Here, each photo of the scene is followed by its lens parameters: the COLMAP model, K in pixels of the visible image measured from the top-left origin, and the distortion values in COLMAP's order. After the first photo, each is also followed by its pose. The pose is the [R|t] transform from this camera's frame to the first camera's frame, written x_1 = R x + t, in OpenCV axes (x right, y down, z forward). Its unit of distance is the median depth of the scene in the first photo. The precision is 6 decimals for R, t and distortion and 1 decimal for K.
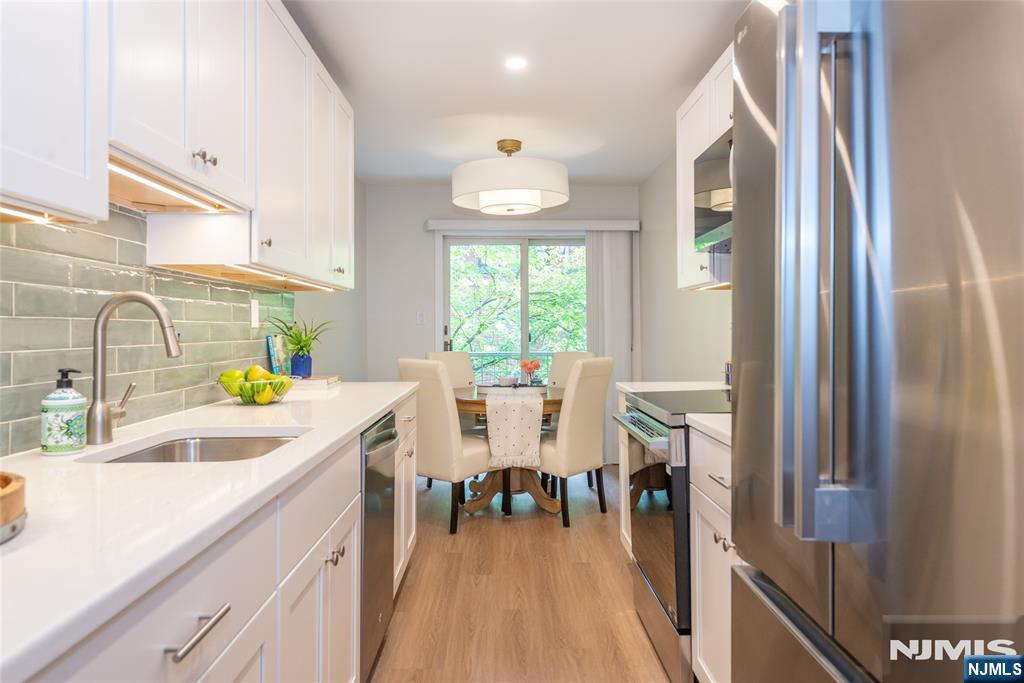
lens RADIAL K [[689.0, 0, 510.3], [0, 689.0, 322.1], [0, 0, 1]] dist [0.045472, -0.020863]
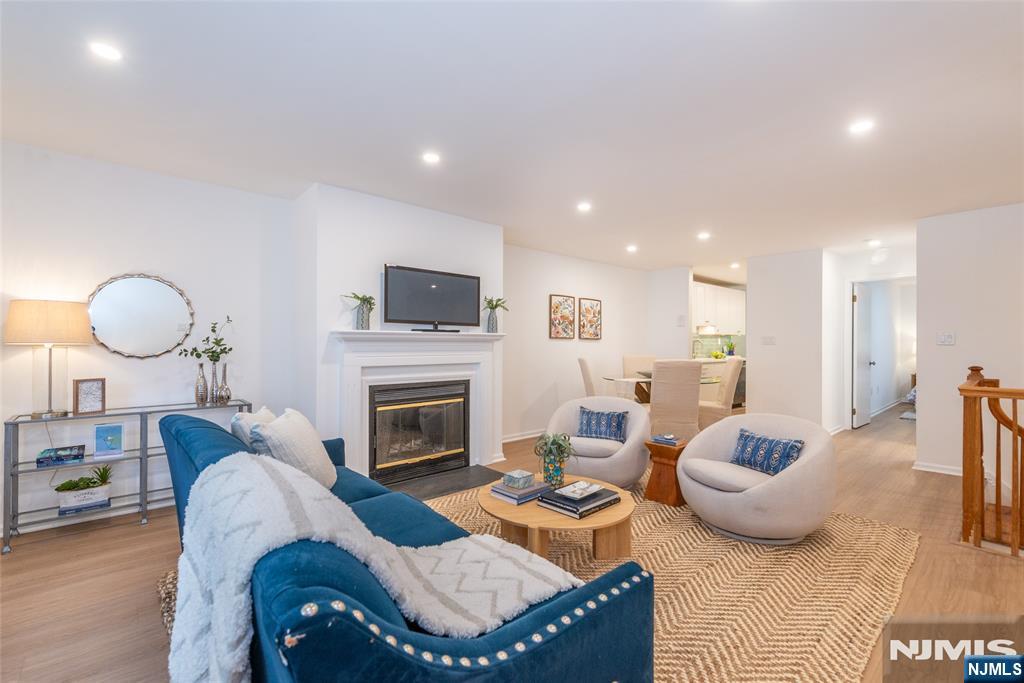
lens RADIAL K [[457.6, 0, 504.3], [0, 457.6, 343.7], [0, 0, 1]] dist [0.004673, -0.000185]
pose [[0.651993, 0.005881, -0.758202, 0.761770], [0.003697, 0.999933, 0.010935, -0.024741], [0.758216, -0.009932, 0.651928, -1.571090]]
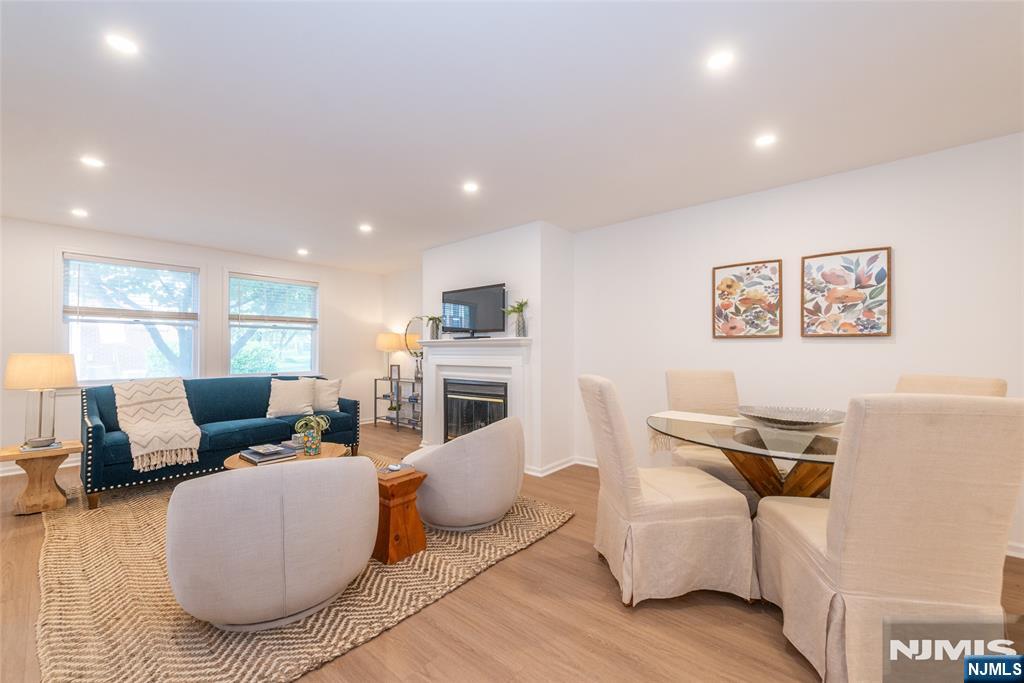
lens RADIAL K [[426.0, 0, 514.4], [0, 426.0, 347.7], [0, 0, 1]] dist [0.001986, -0.000251]
pose [[-0.686561, -0.000506, -0.727072, 0.637849], [0.013460, 0.999820, -0.013406, -0.000664], [0.726948, -0.018990, -0.686430, -0.207290]]
